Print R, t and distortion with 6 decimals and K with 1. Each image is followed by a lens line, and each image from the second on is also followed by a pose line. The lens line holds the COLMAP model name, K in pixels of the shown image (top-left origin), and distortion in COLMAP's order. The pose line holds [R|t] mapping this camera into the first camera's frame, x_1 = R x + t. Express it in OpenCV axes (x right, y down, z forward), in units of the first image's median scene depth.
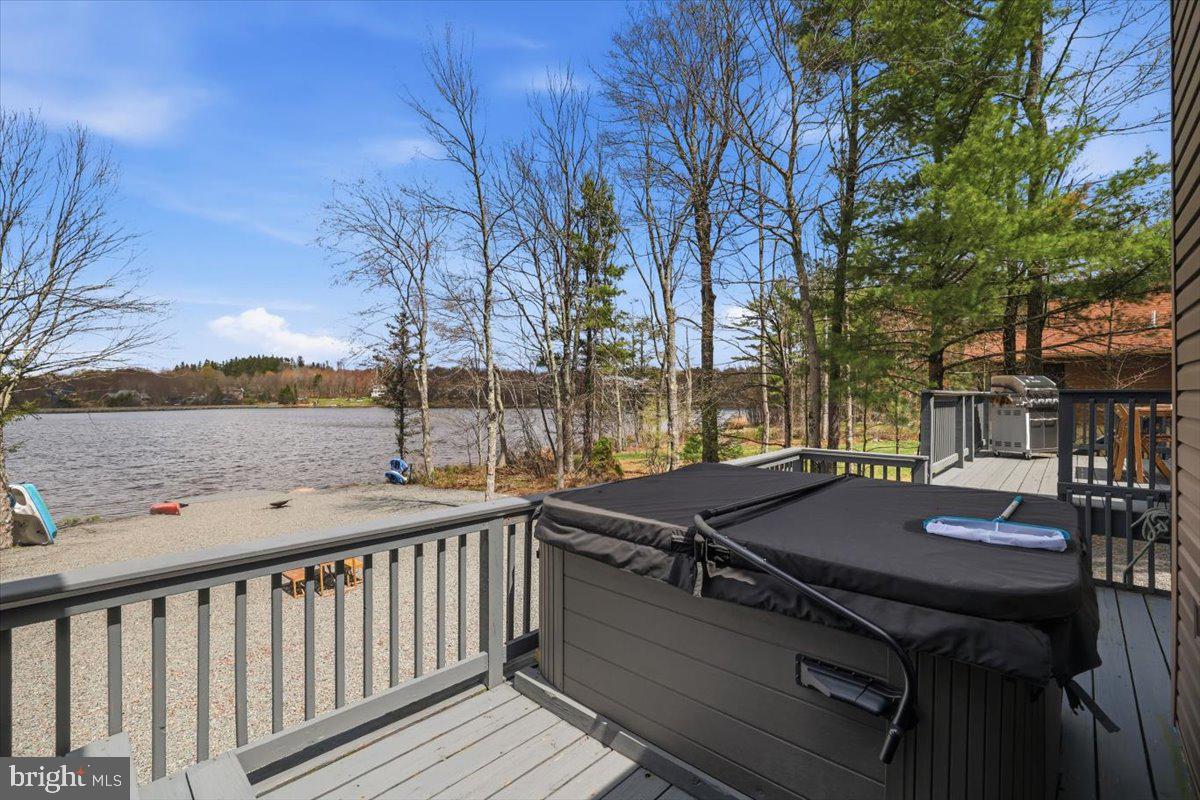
lens RADIAL K [[520.2, 0, 593.8], [0, 520.2, 398.0], [0, 0, 1]] dist [-0.048989, 0.015845]
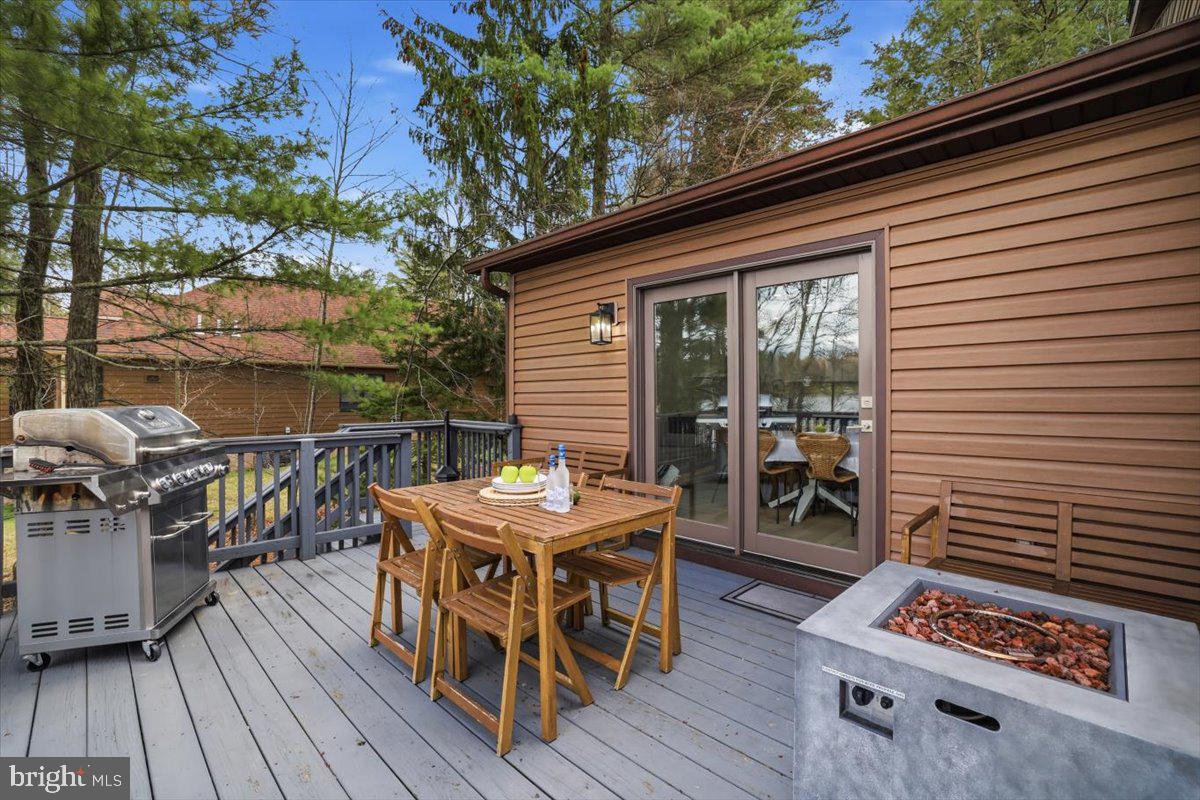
lens RADIAL K [[520.2, 0, 593.8], [0, 520.2, 398.0], [0, 0, 1]] dist [-0.048989, 0.015845]
pose [[0.016933, 0.002185, 0.999854, 0.402212], [-0.000275, 0.999998, -0.002181, -0.041174], [-0.999857, -0.000238, 0.016934, 0.533916]]
